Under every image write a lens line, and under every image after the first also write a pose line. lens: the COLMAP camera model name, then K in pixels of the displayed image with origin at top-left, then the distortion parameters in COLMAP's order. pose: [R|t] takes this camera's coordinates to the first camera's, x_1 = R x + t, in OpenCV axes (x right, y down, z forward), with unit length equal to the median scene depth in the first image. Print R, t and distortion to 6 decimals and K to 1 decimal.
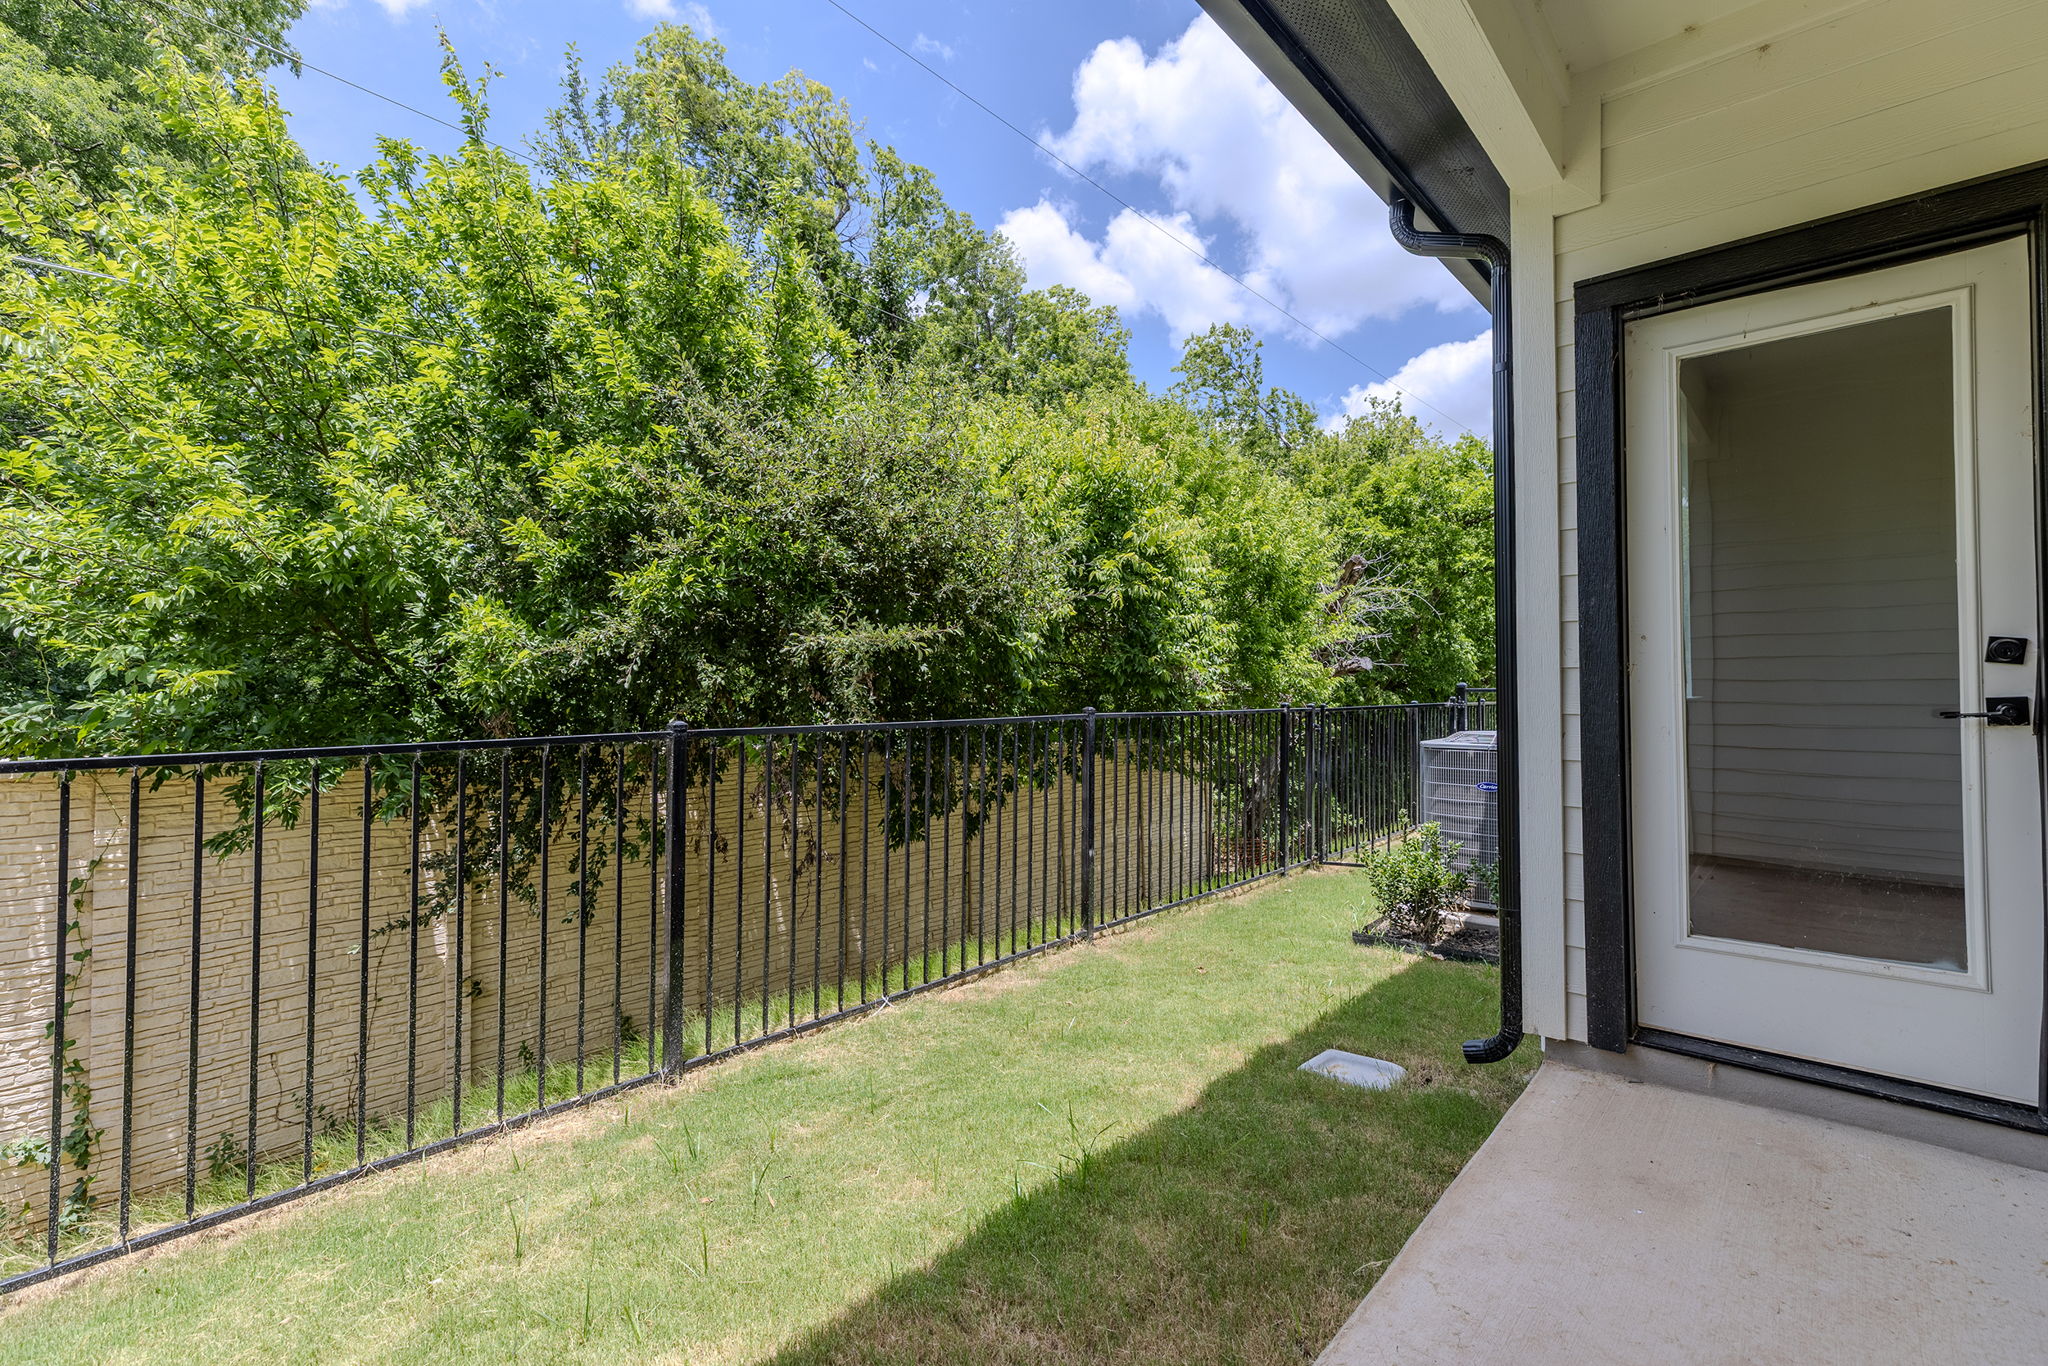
lens RADIAL K [[916.3, 0, 1018.6], [0, 916.3, 676.1], [0, 0, 1]] dist [0.001027, 0.000131]
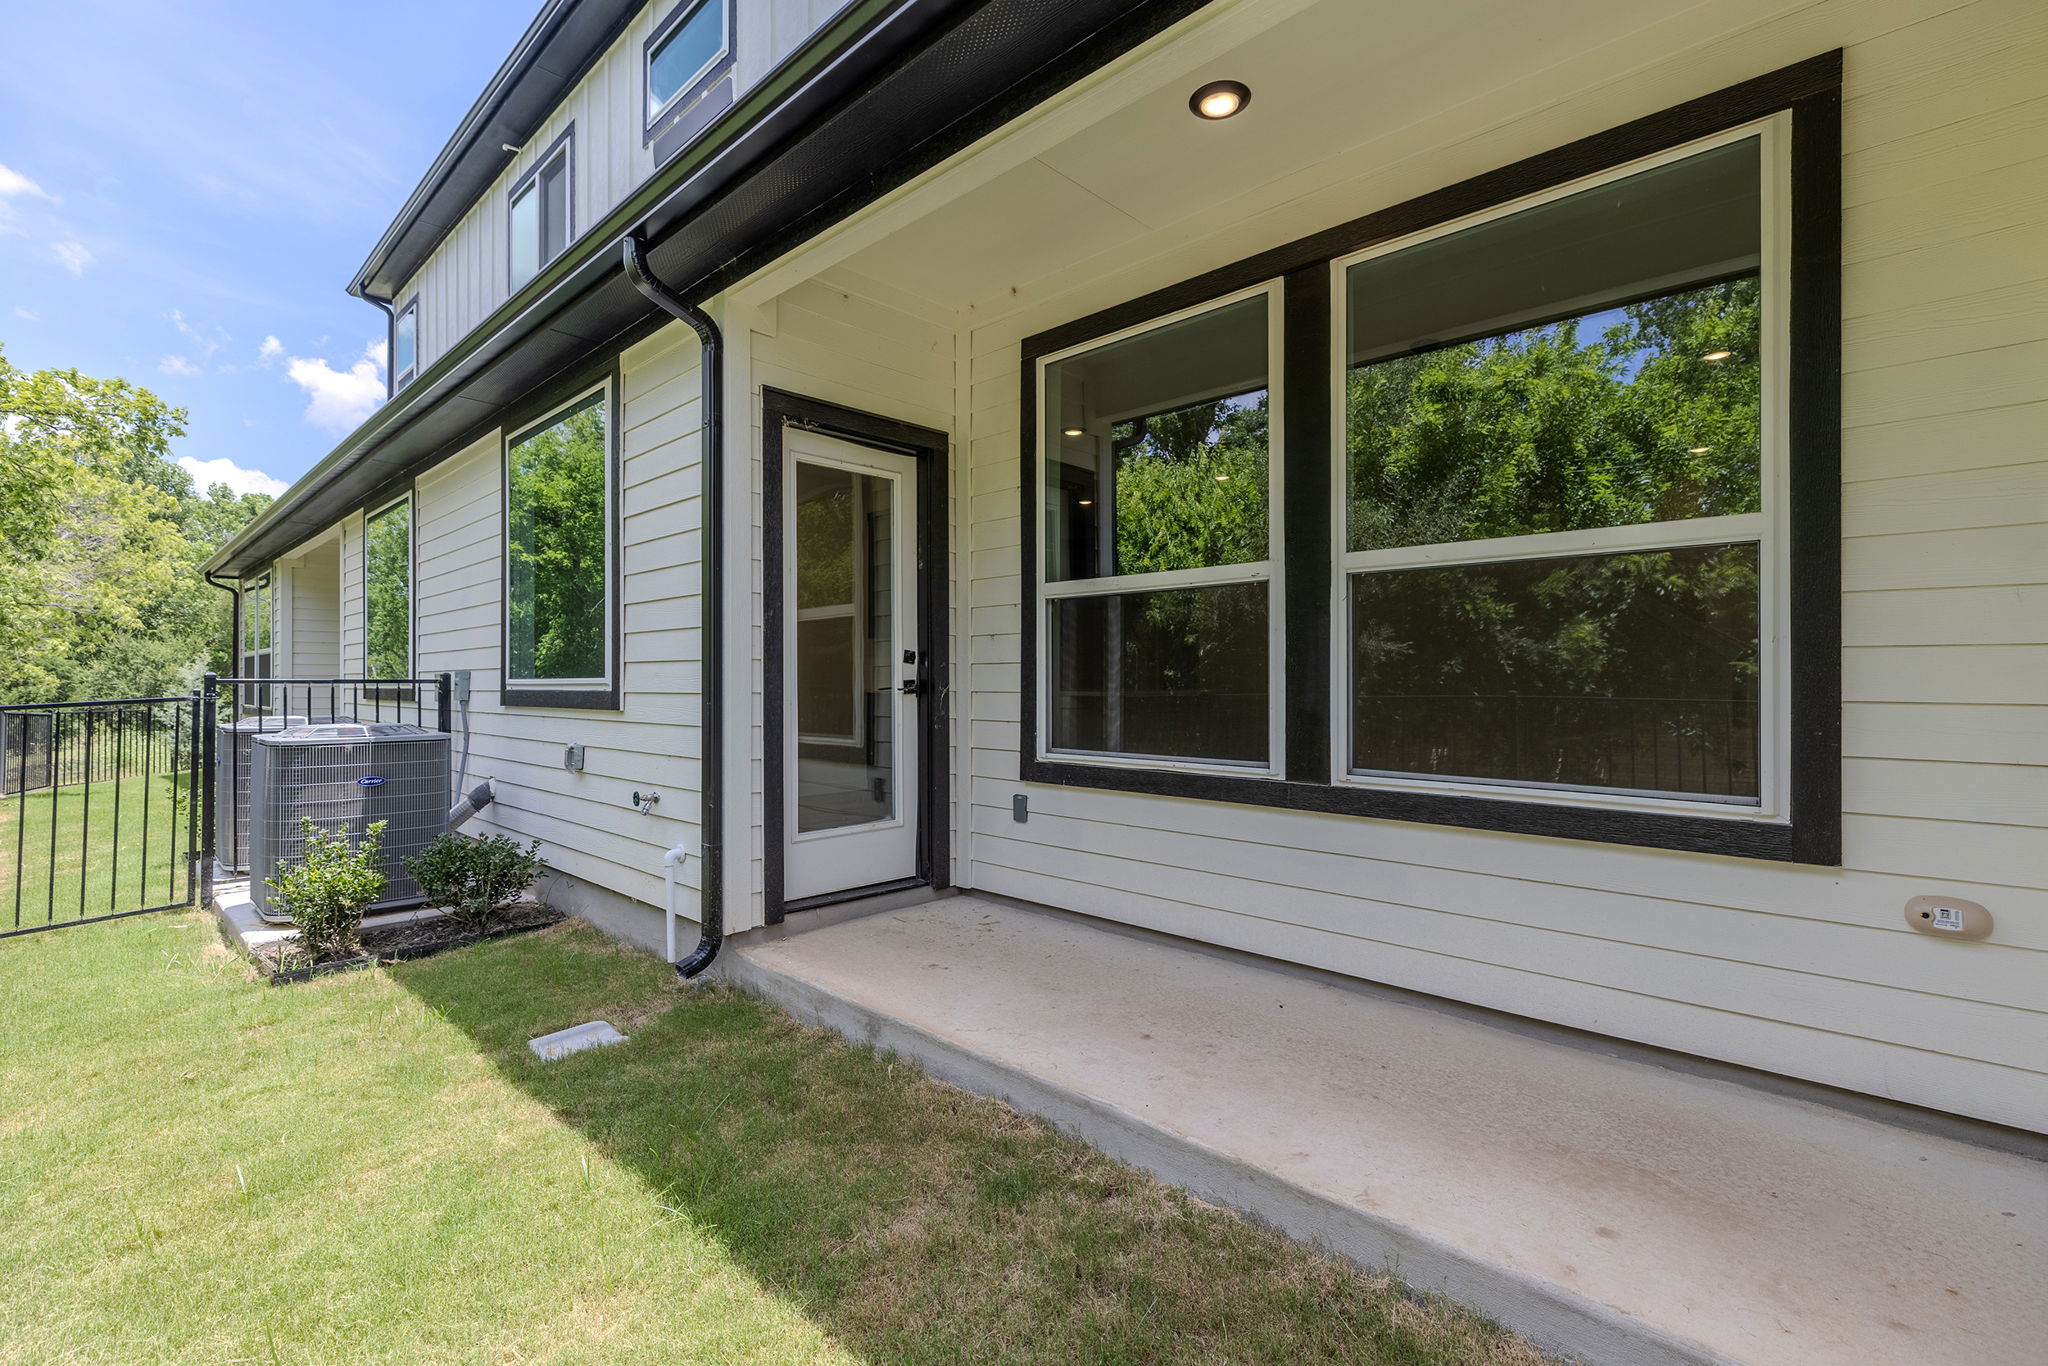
lens RADIAL K [[916.3, 0, 1026.7], [0, 916.3, 682.0], [0, 0, 1]] dist [0.001027, 0.000131]
pose [[0.018551, 0.006440, 0.999807, -0.804398], [-0.011865, 0.999910, -0.006220, 0.031150], [-0.999758, -0.011747, 0.018626, 0.584712]]
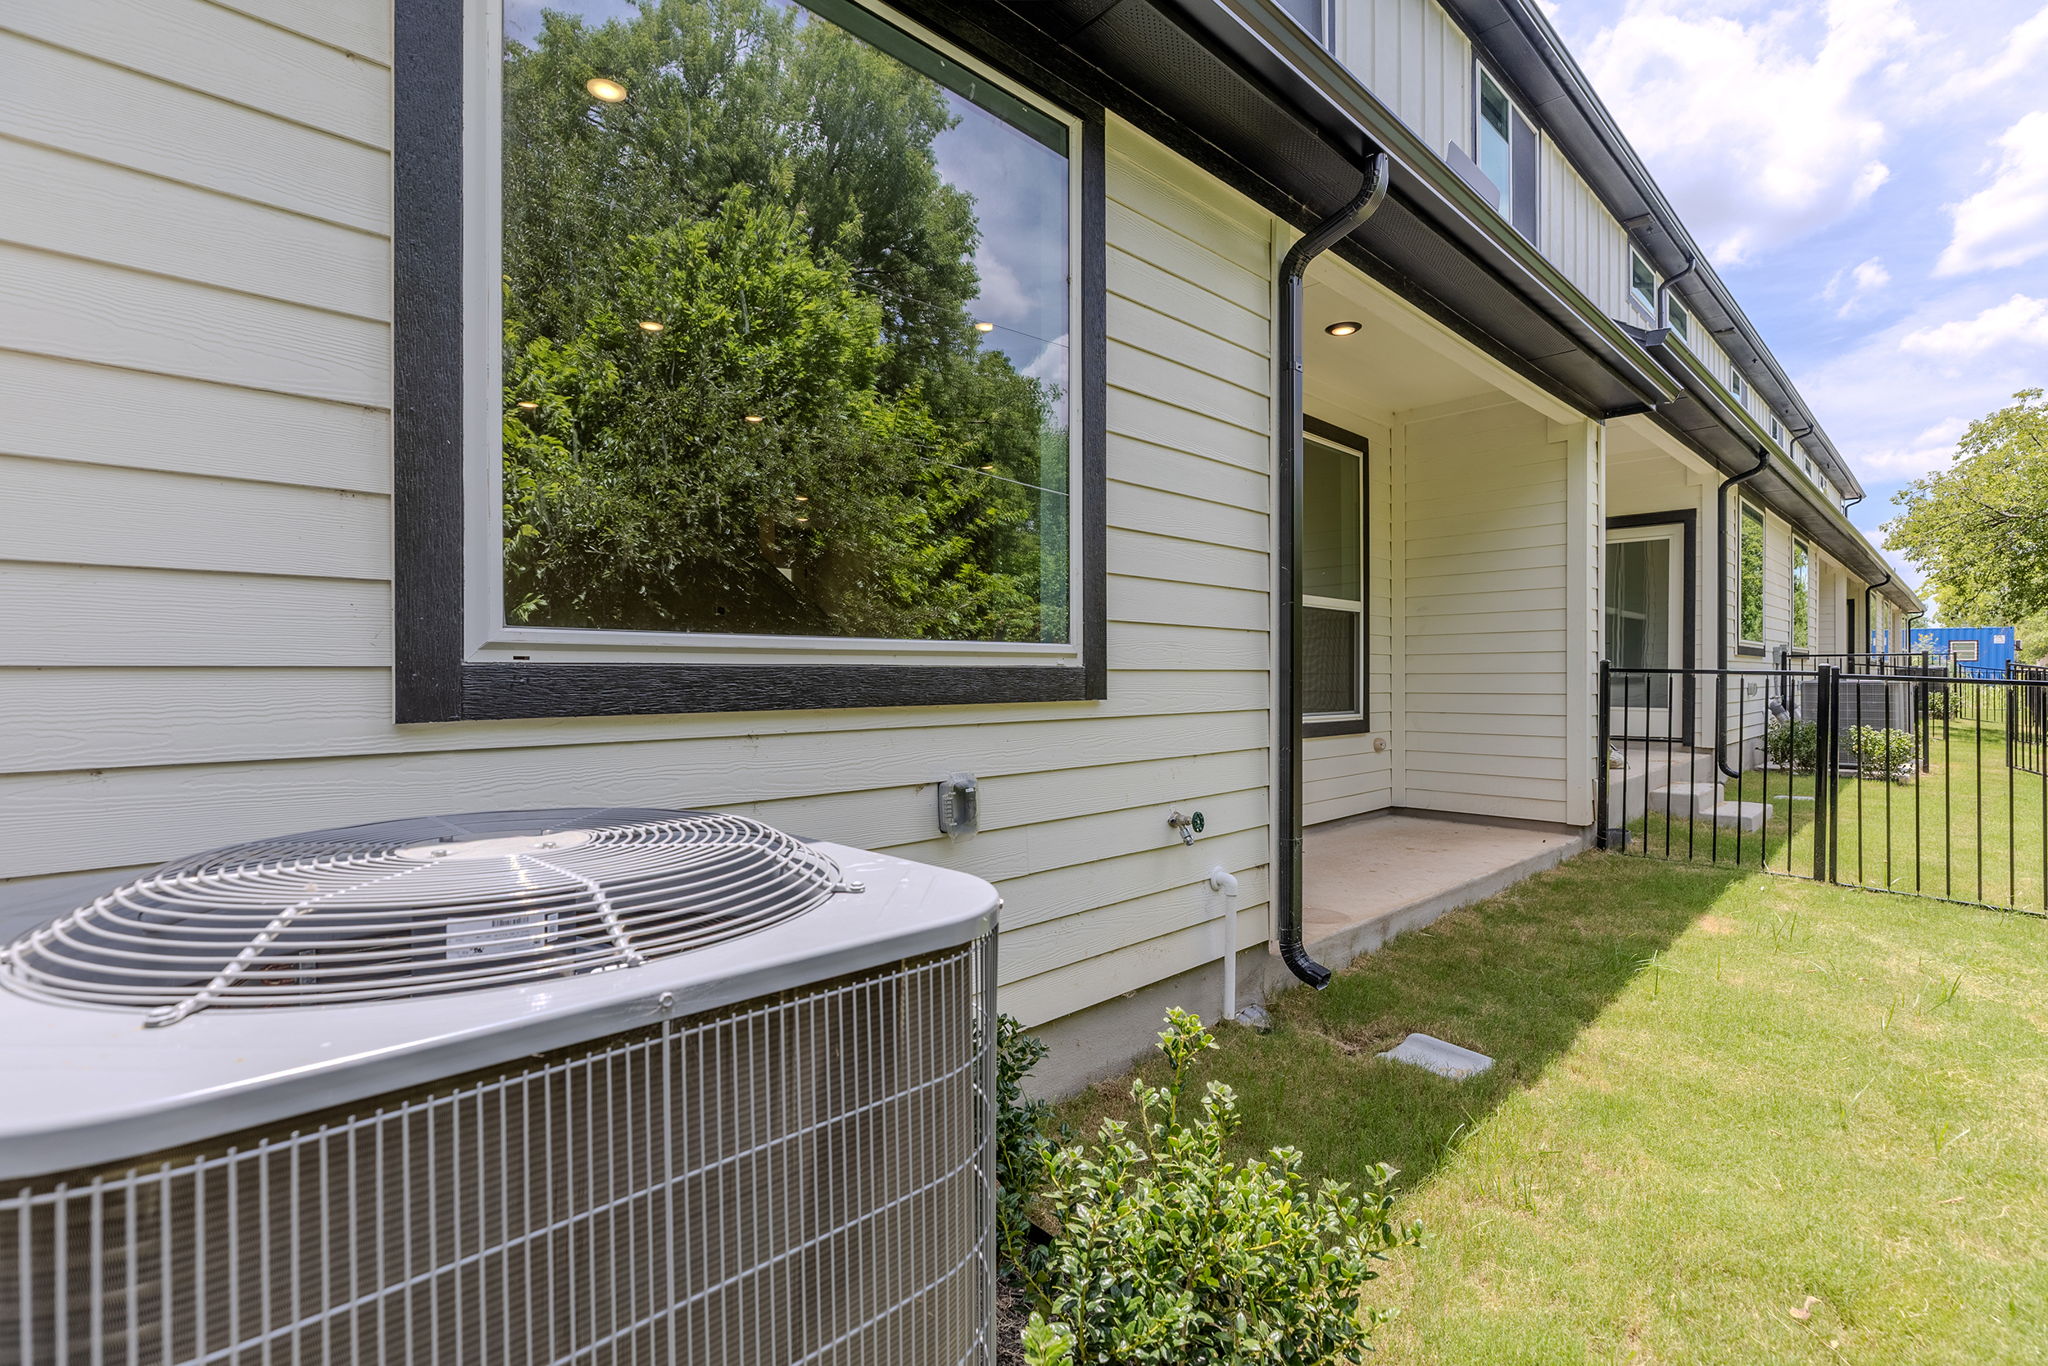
lens RADIAL K [[916.3, 0, 1032.1], [0, 916.3, 679.7], [0, 0, 1]] dist [0.001027, 0.000131]
pose [[-0.998325, 0.004384, 0.057686, 0.873563], [0.004279, 0.999989, -0.001952, 0.061596], [-0.057694, -0.001702, -0.998333, 2.368908]]
